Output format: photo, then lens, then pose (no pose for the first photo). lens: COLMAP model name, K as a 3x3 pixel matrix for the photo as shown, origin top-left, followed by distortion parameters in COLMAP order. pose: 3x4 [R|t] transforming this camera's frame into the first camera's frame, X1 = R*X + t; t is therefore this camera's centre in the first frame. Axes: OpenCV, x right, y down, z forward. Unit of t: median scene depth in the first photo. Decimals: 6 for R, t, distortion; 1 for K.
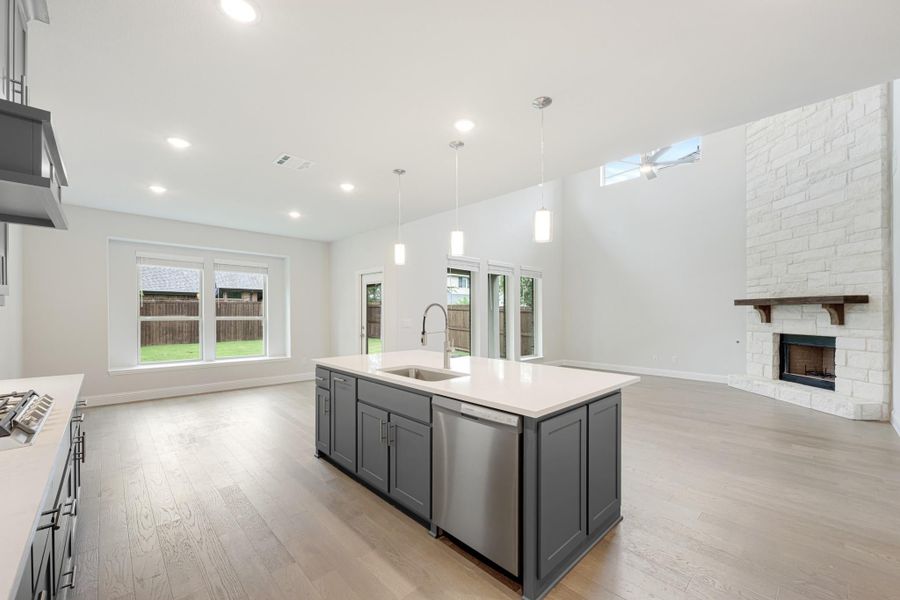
lens RADIAL K [[359.4, 0, 449.5], [0, 359.4, 311.0], [0, 0, 1]] dist [-0.000294, 0.000026]
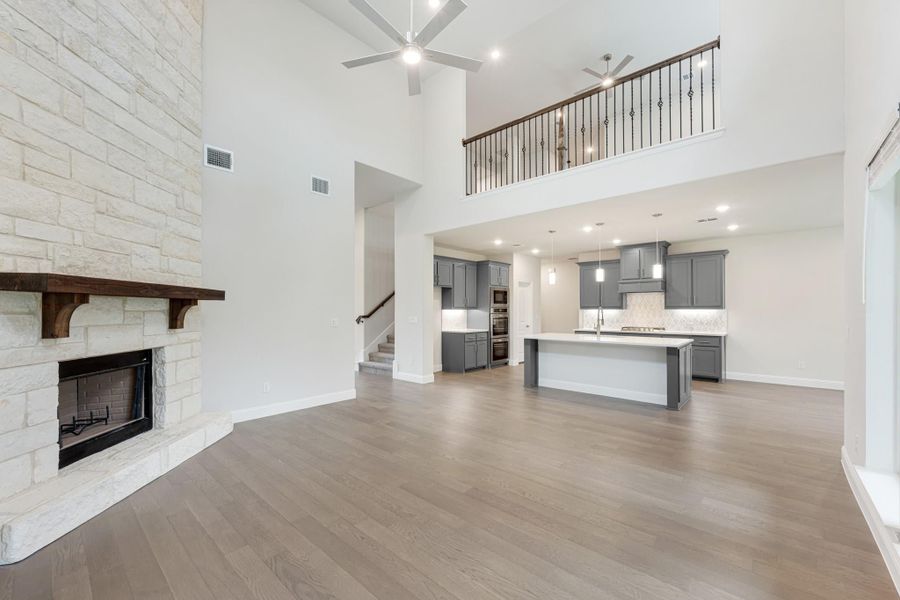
lens RADIAL K [[360.9, 0, 447.2], [0, 360.9, 304.9], [0, 0, 1]] dist [-0.000831, -0.000120]
pose [[-0.997252, 0.000739, -0.074078, 0.549846], [0.001917, 0.999873, -0.015832, 0.003477], [0.074057, -0.015931, -0.997127, 1.621037]]
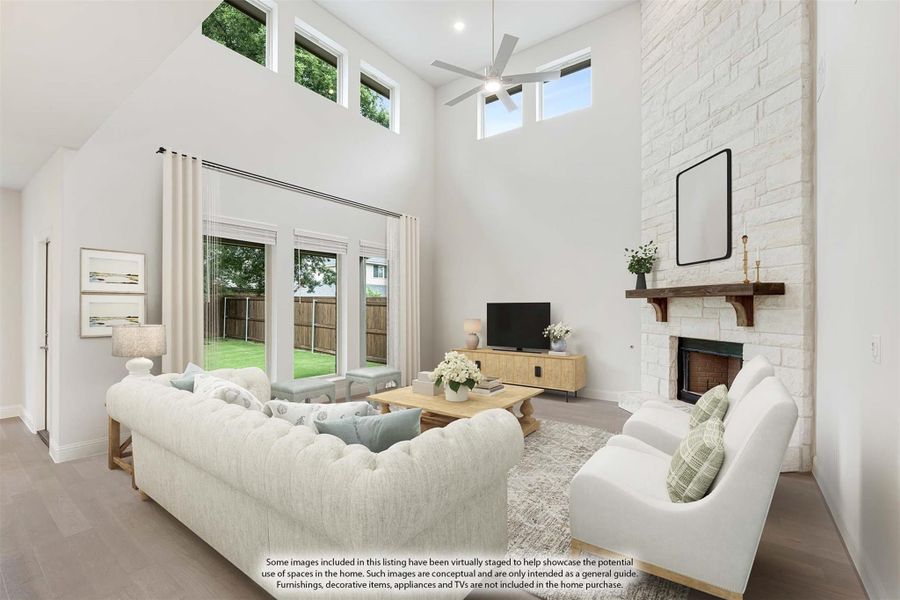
lens RADIAL K [[388.7, 0, 451.6], [0, 388.7, 304.9], [0, 0, 1]] dist [-0.000076, 0.000120]
pose [[0.984436, 0.000586, 0.175742, 0.364272], [-0.000878, 0.999998, 0.001586, -0.002843], [-0.175741, -0.001716, 0.984435, 0.337180]]
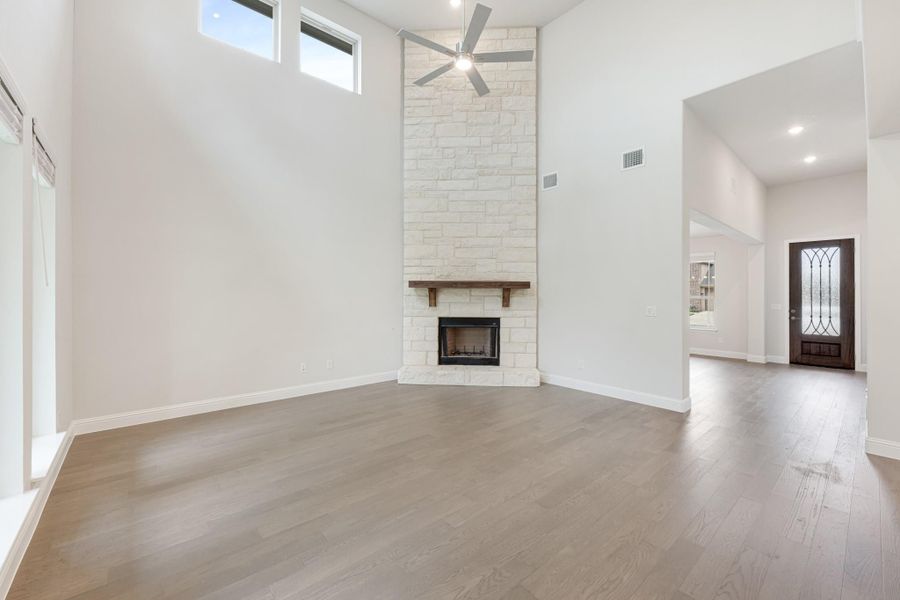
lens RADIAL K [[367.9, 0, 460.9], [0, 367.9, 294.6], [0, 0, 1]] dist [-0.002108, -0.000063]
pose [[0.034789, 0.003782, 0.999388, -0.086421], [-0.009140, 0.999952, -0.003466, 0.004274], [-0.999353, -0.009014, 0.034822, 1.017106]]
